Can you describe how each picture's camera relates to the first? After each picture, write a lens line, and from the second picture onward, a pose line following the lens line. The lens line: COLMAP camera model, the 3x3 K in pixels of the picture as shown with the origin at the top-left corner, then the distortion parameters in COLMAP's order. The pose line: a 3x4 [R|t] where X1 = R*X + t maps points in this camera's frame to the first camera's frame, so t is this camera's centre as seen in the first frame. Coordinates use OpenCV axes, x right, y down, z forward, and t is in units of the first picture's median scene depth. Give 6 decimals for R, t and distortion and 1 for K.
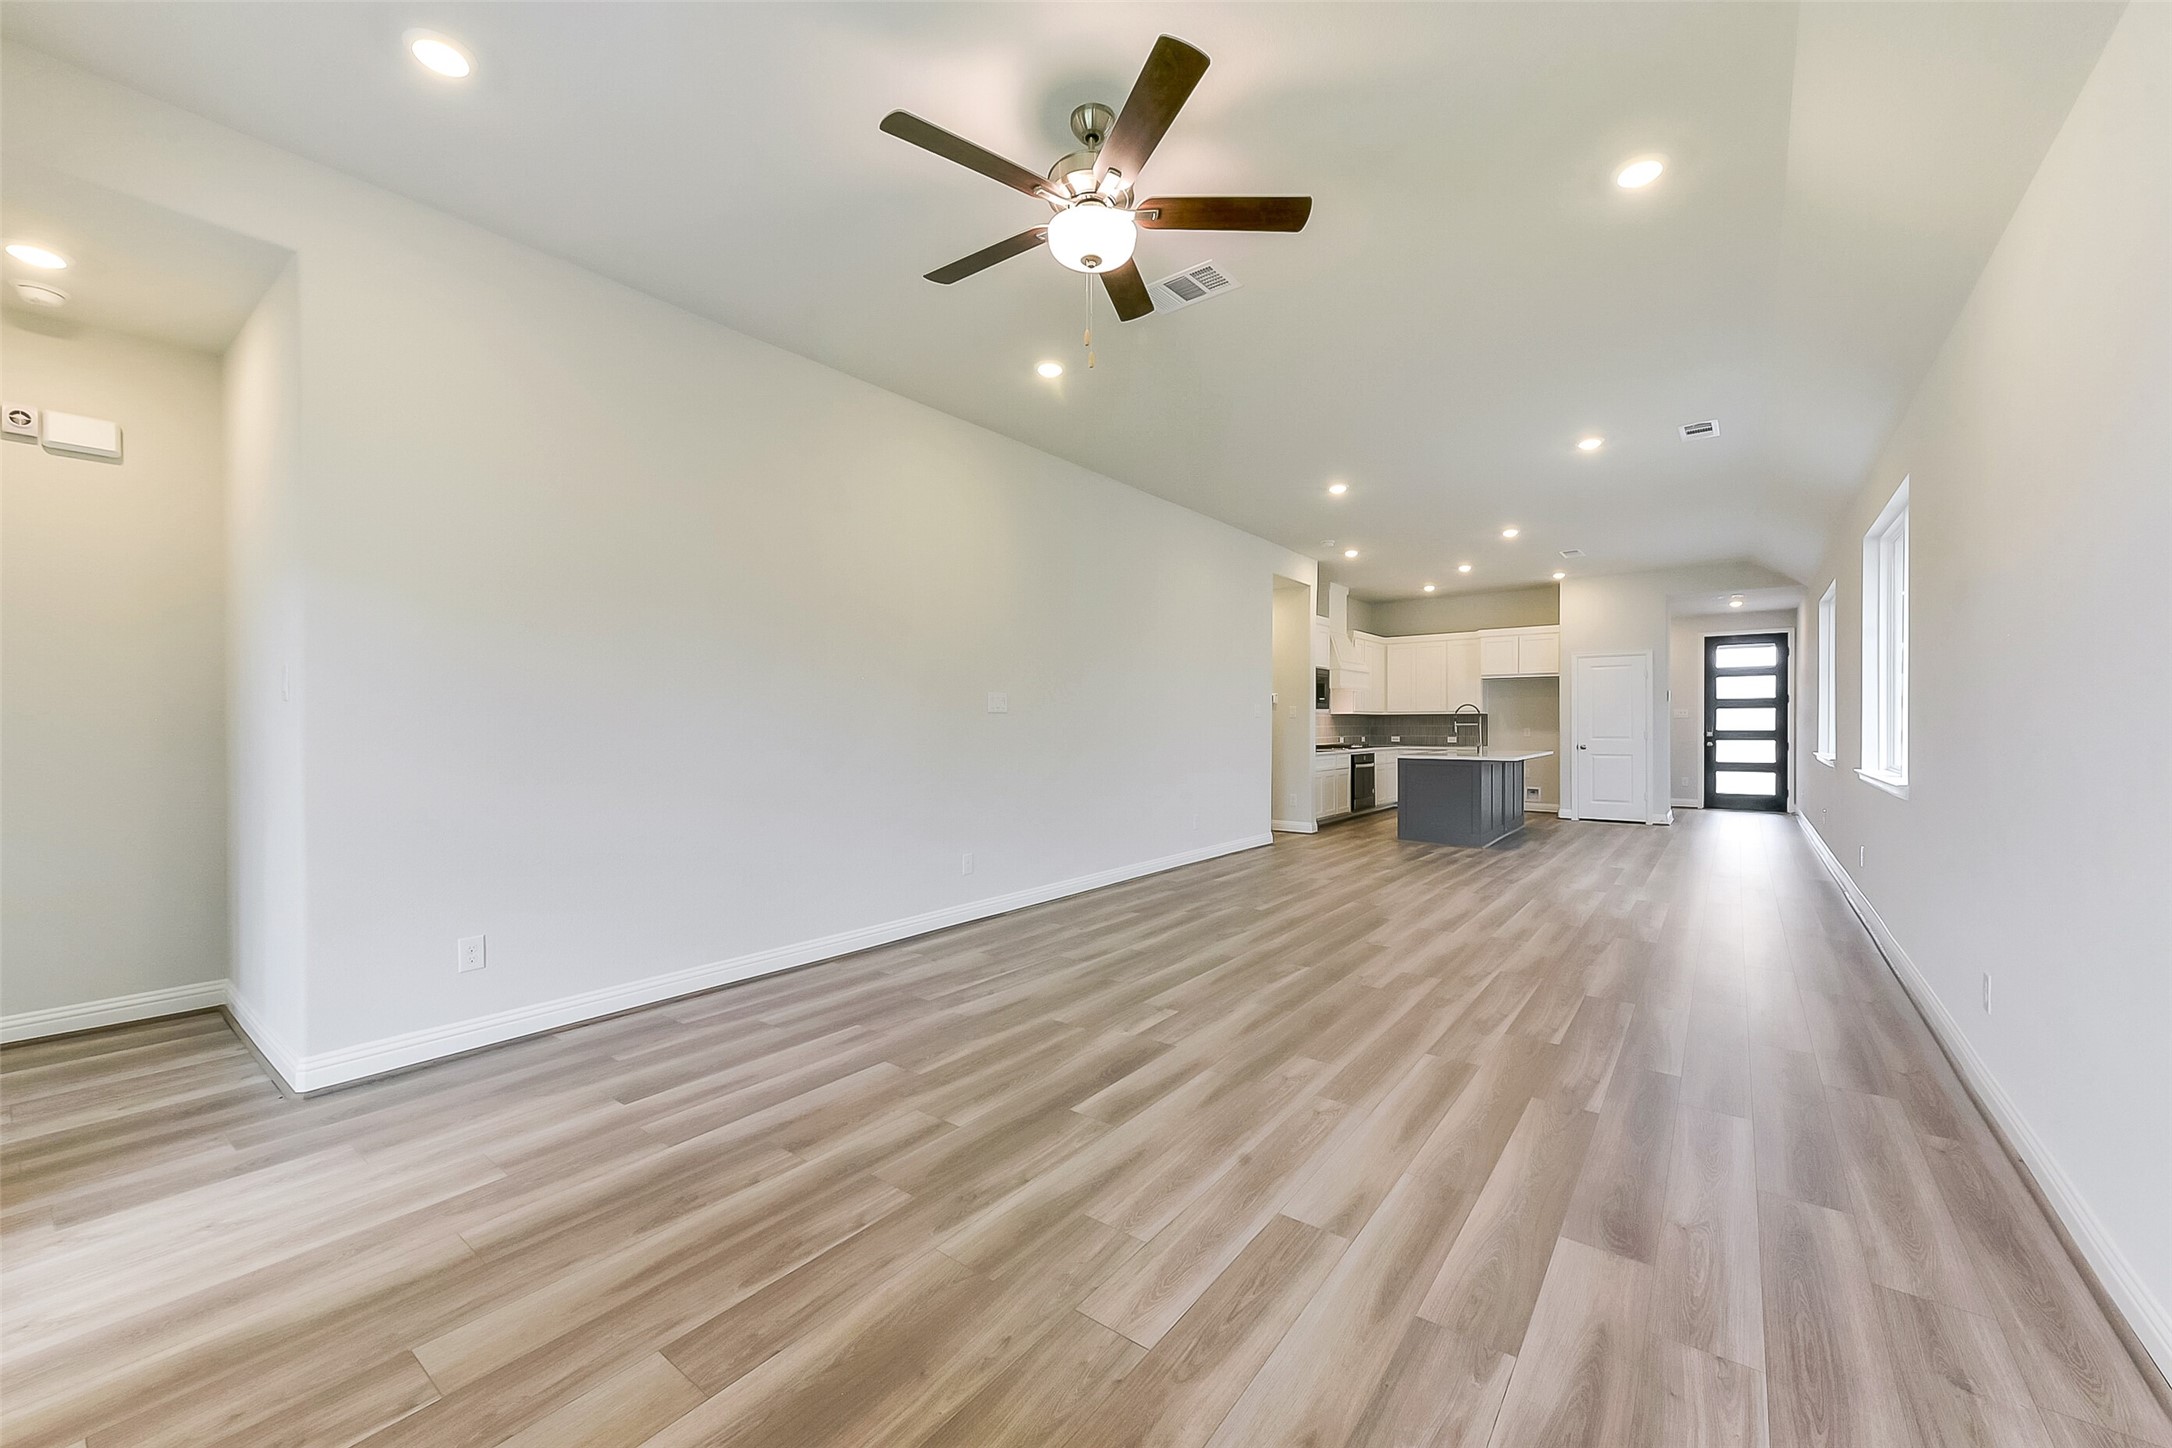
lens RADIAL K [[845.7, 0, 1095.3], [0, 845.7, 727.3], [0, 0, 1]] dist [0.003477, -0.000394]
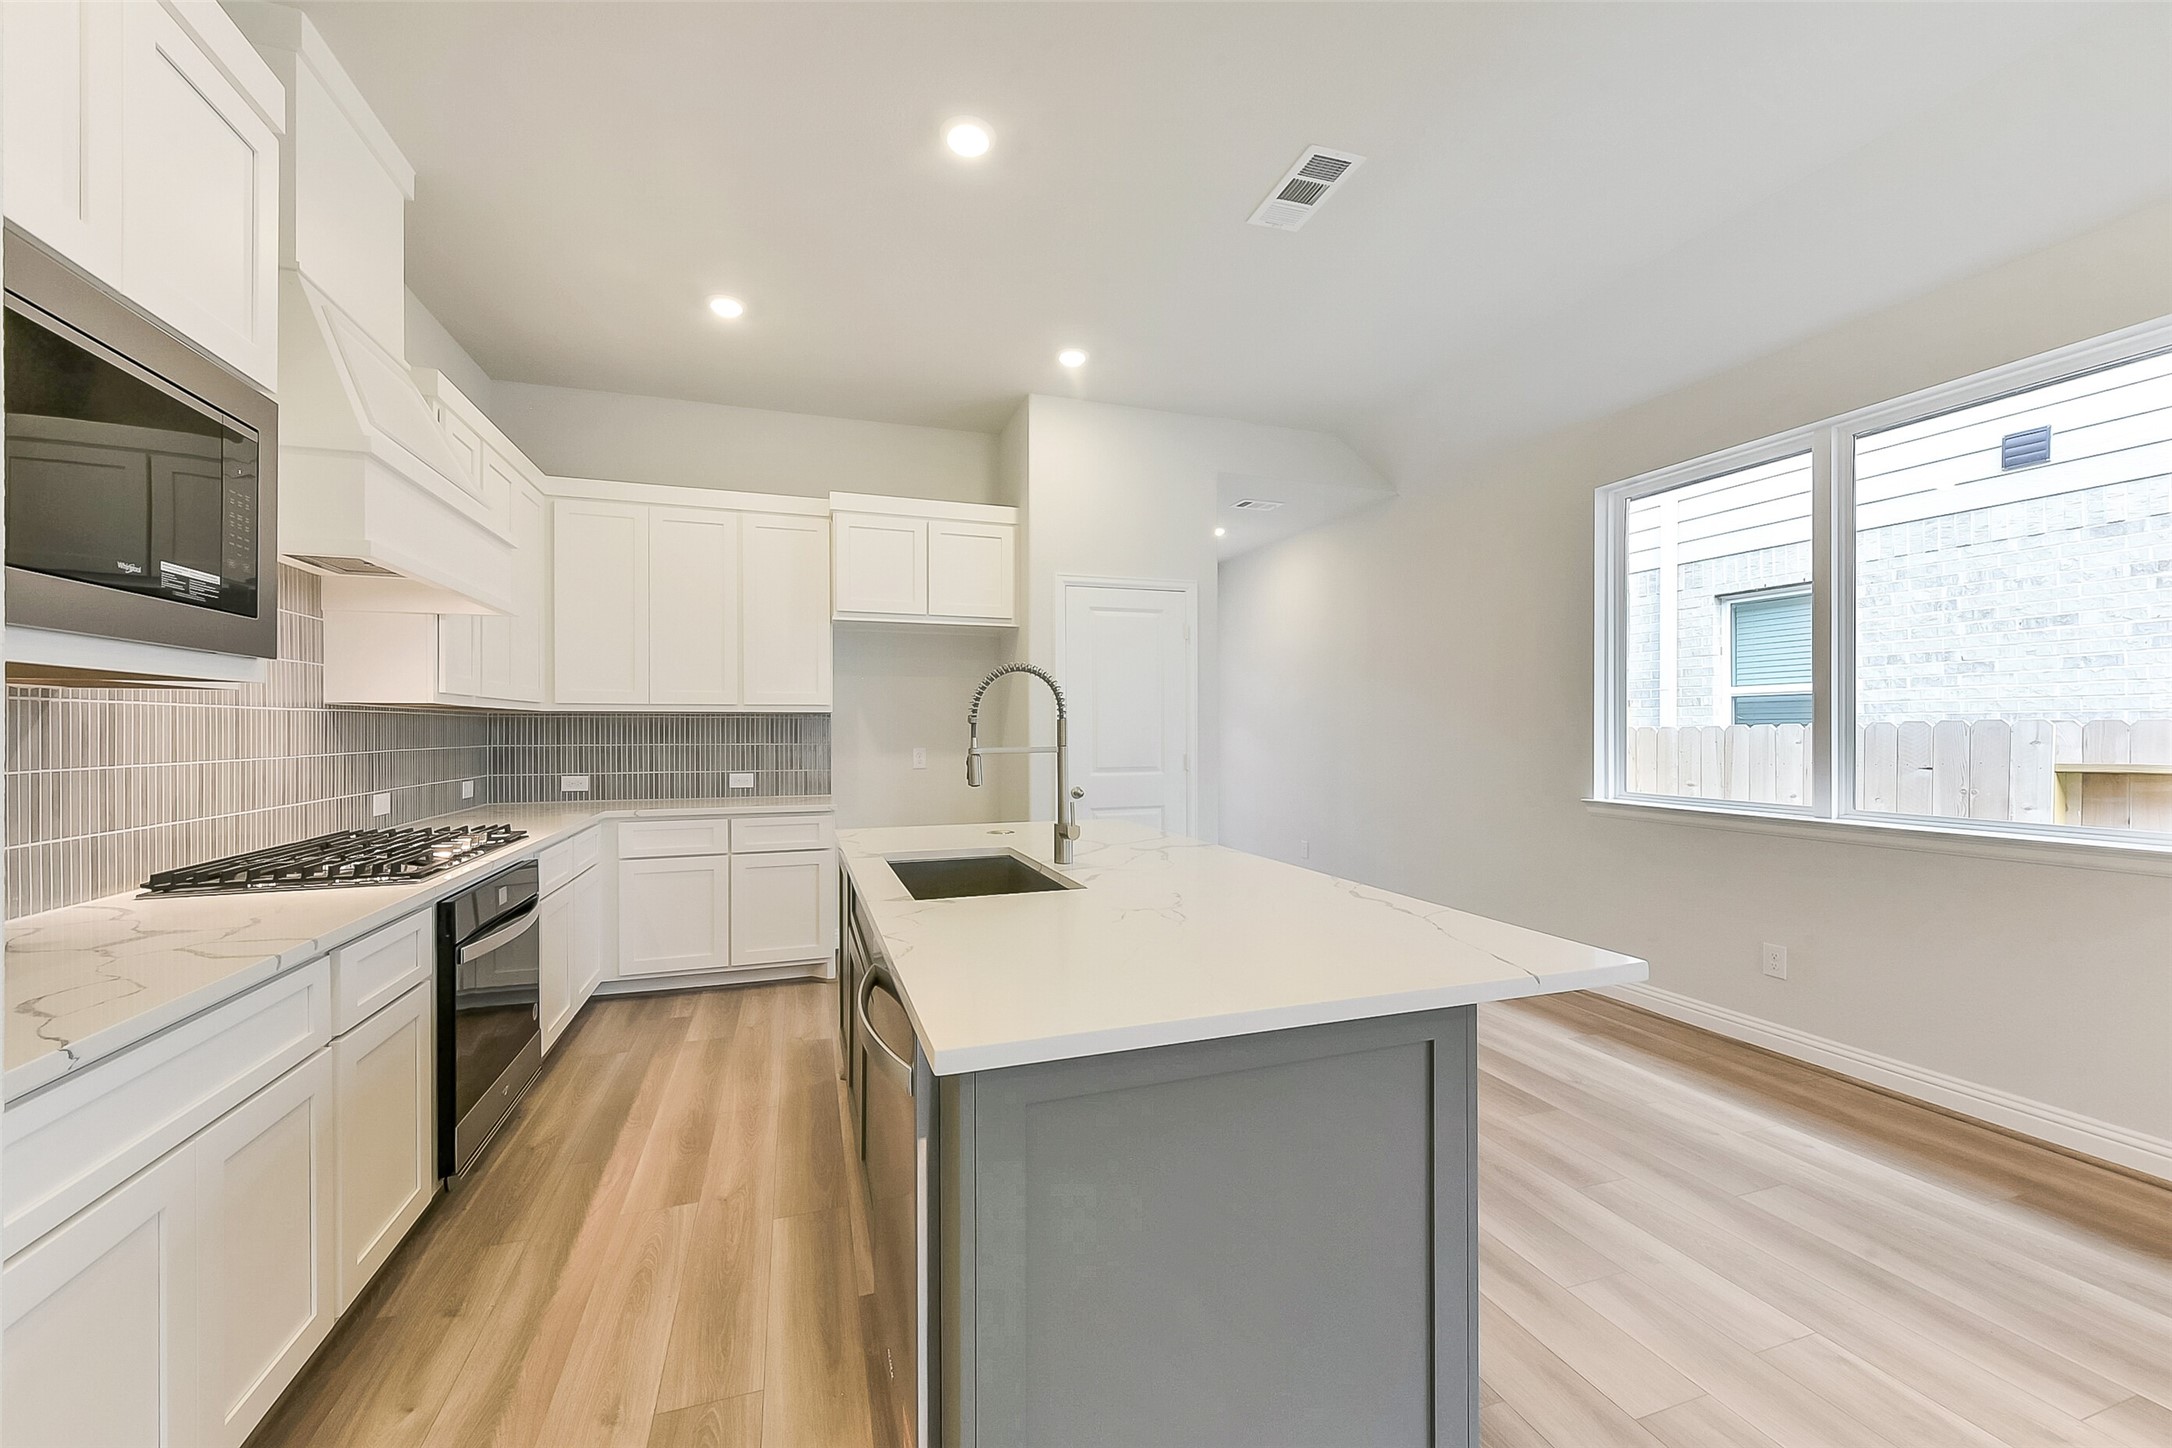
lens RADIAL K [[845.7, 0, 1084.7], [0, 845.7, 723.8], [0, 0, 1]] dist [0.003477, -0.000394]
pose [[0.558409, 0.008194, 0.829525, 0.200597], [-0.006452, 0.999964, -0.005535, -0.009331], [-0.829540, -0.002261, 0.558442, 0.686952]]
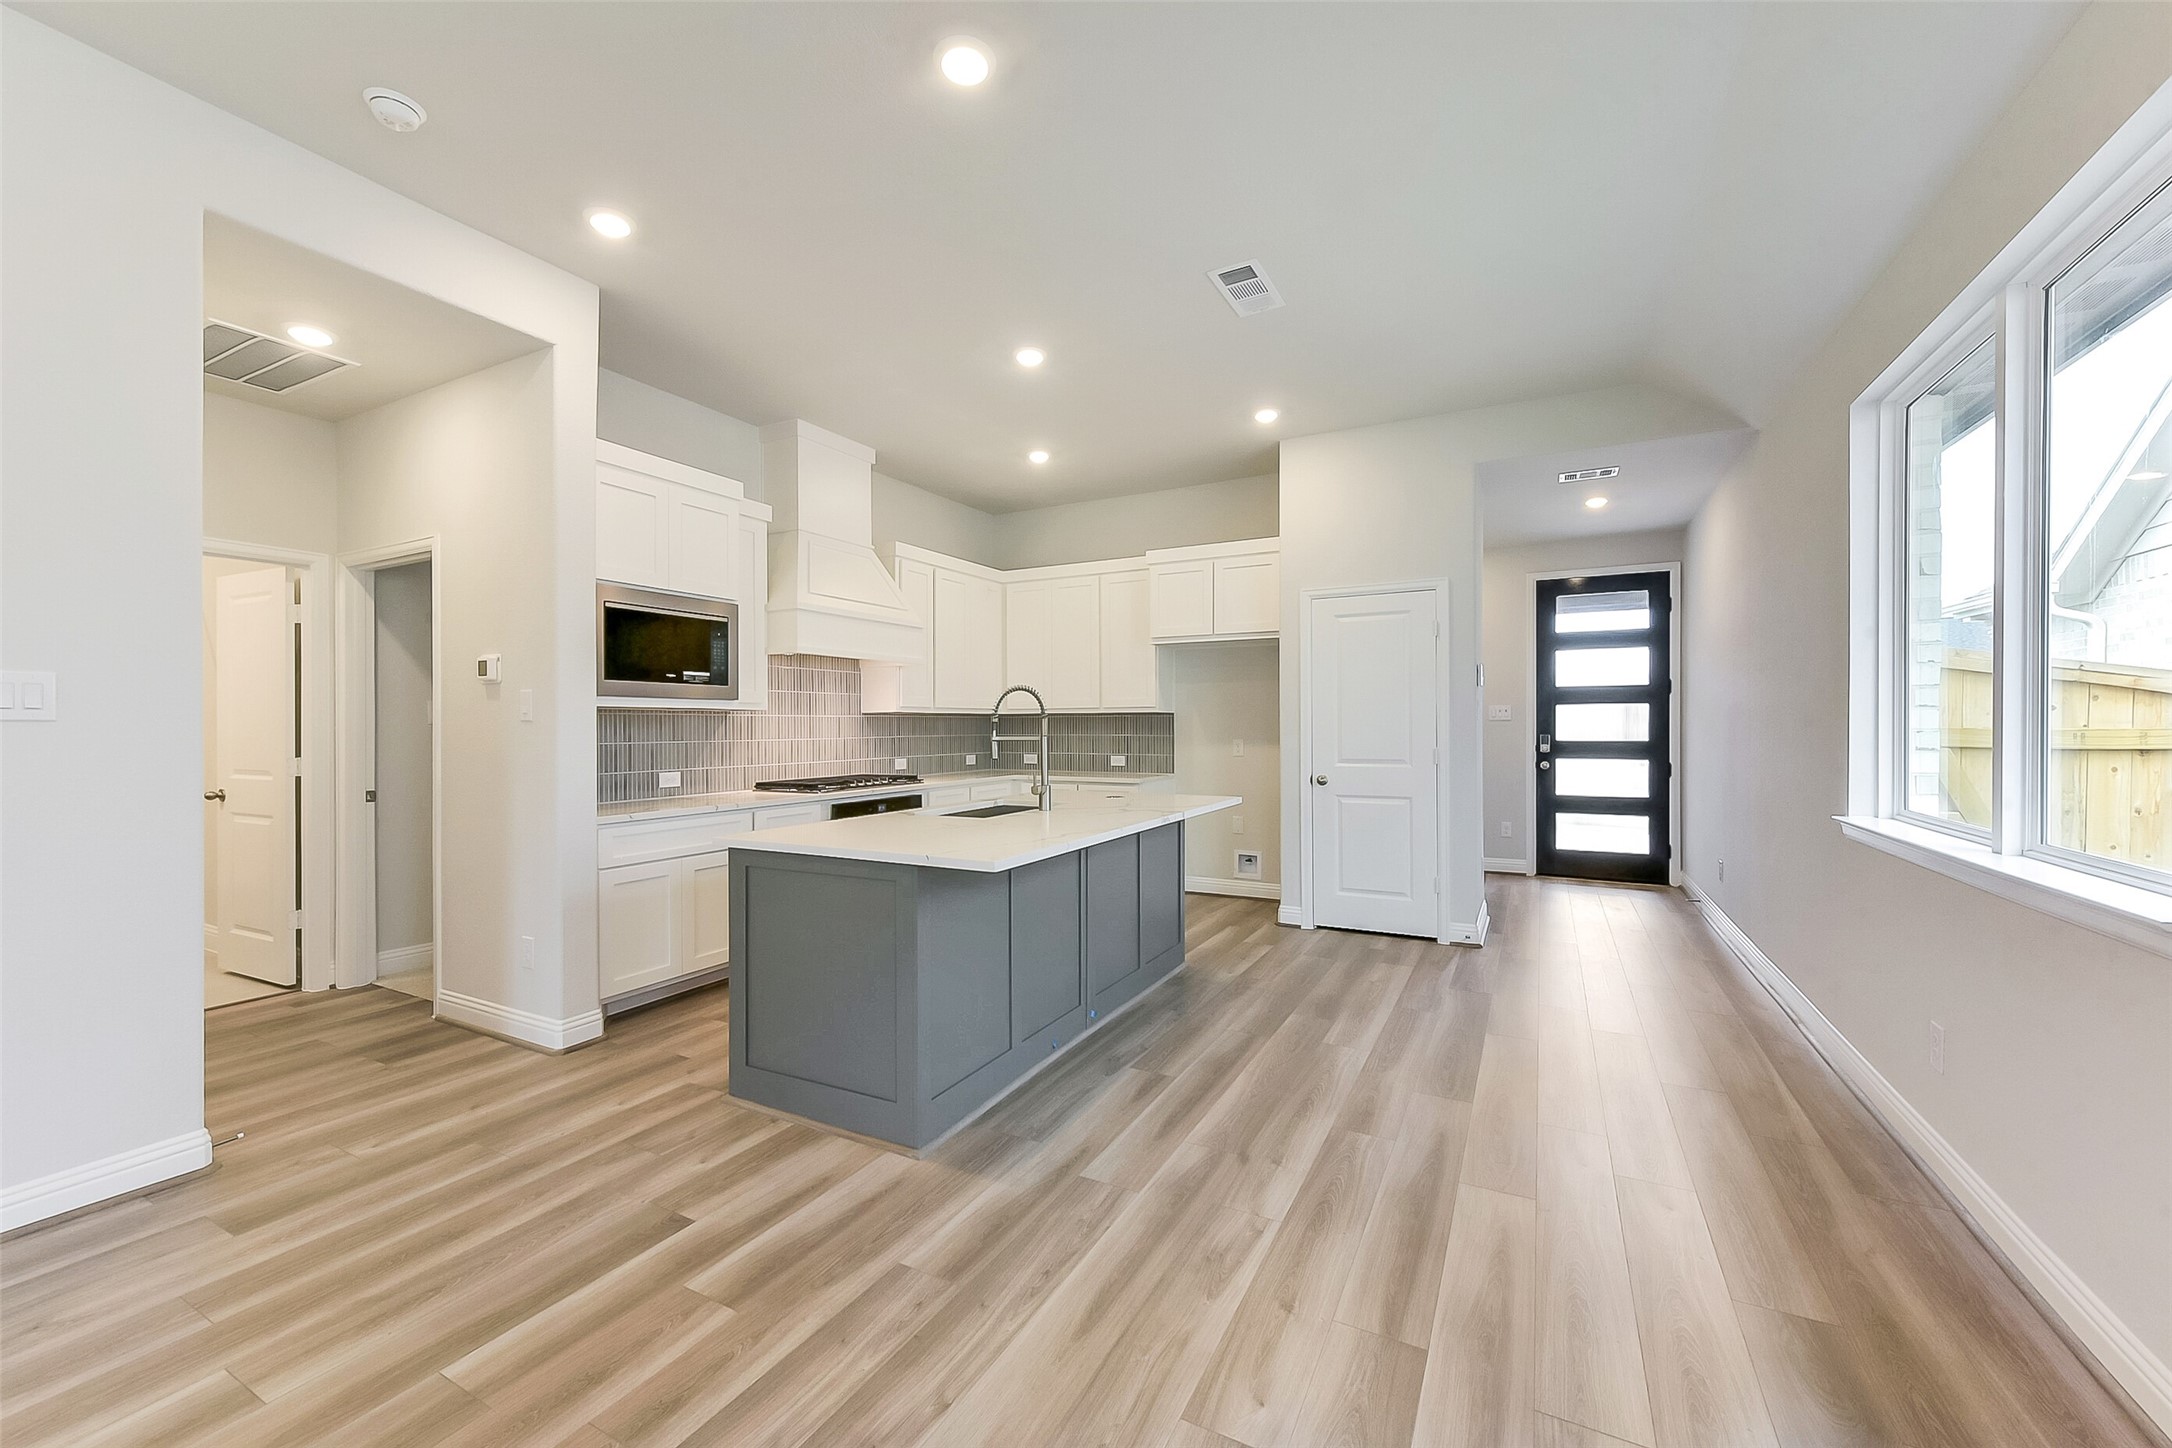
lens RADIAL K [[845.7, 0, 1082.3], [0, 845.7, 729.6], [0, 0, 1]] dist [0.003477, -0.000394]
pose [[0.987813, -0.000997, 0.155641, 0.329607], [-0.000852, 0.999930, 0.011813, -0.011319], [-0.155642, -0.011802, 0.987743, 0.488193]]
